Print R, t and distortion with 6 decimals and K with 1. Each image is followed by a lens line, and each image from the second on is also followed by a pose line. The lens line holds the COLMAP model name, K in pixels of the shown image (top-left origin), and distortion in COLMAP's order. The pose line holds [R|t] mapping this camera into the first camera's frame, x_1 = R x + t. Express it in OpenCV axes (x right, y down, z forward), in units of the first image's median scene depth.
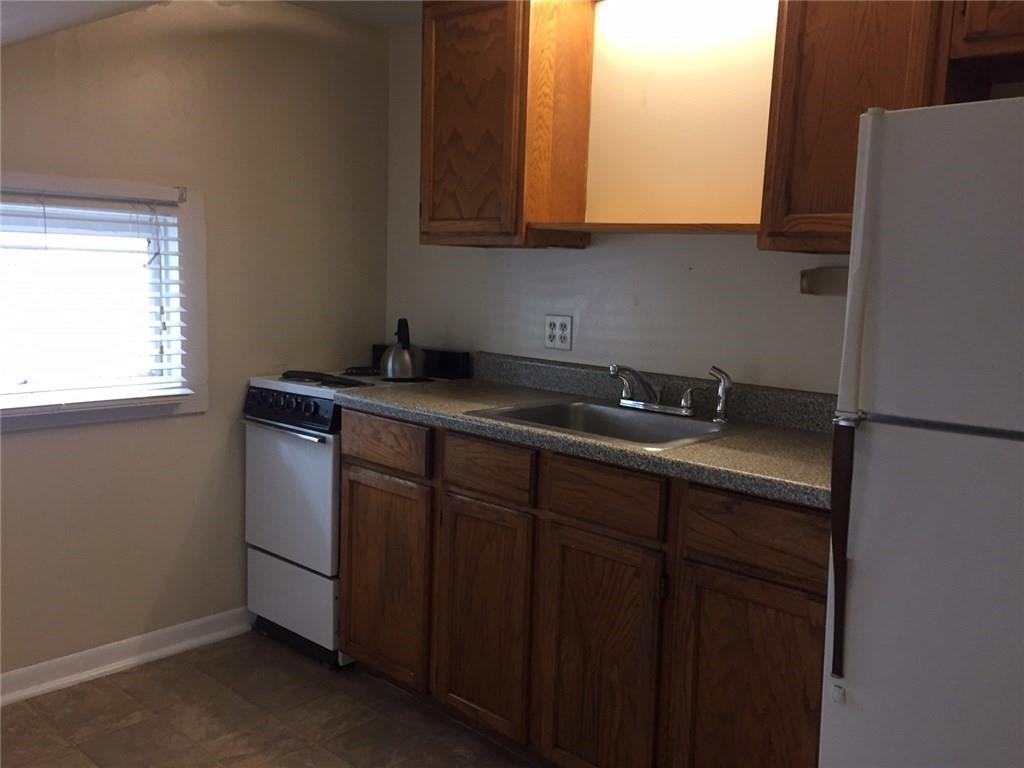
lens RADIAL K [[908.7, 0, 512.0], [0, 908.7, 384.0], [0, 0, 1]] dist [0.132096, -0.144870]
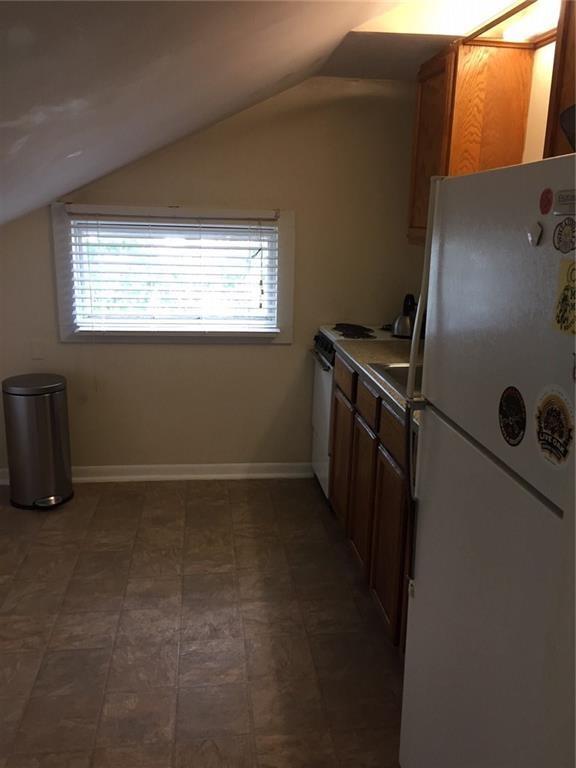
lens RADIAL K [[681.5, 0, 288.0], [0, 681.5, 384.0], [0, 0, 1]] dist [0.132096, -0.144870]
pose [[0.761547, 0.146440, -0.631349, 0.496906], [-0.086405, 0.988383, 0.125029, -0.056718], [0.642324, -0.040664, 0.765354, 0.043308]]
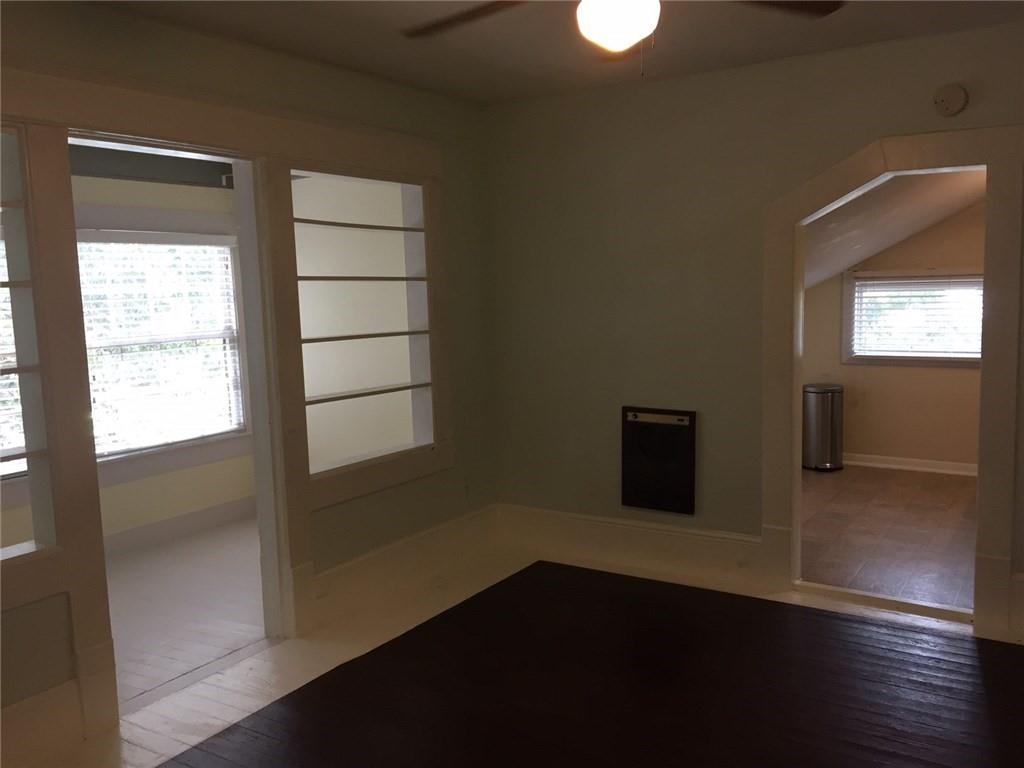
lens RADIAL K [[908.7, 0, 512.0], [0, 908.7, 384.0], [0, 0, 1]] dist [0.132096, -0.144870]
pose [[0.187223, 0.082540, -0.978844, 1.670603], [-0.101149, 0.992787, 0.064369, 0.049912], [0.977096, 0.086958, 0.194221, -0.616992]]
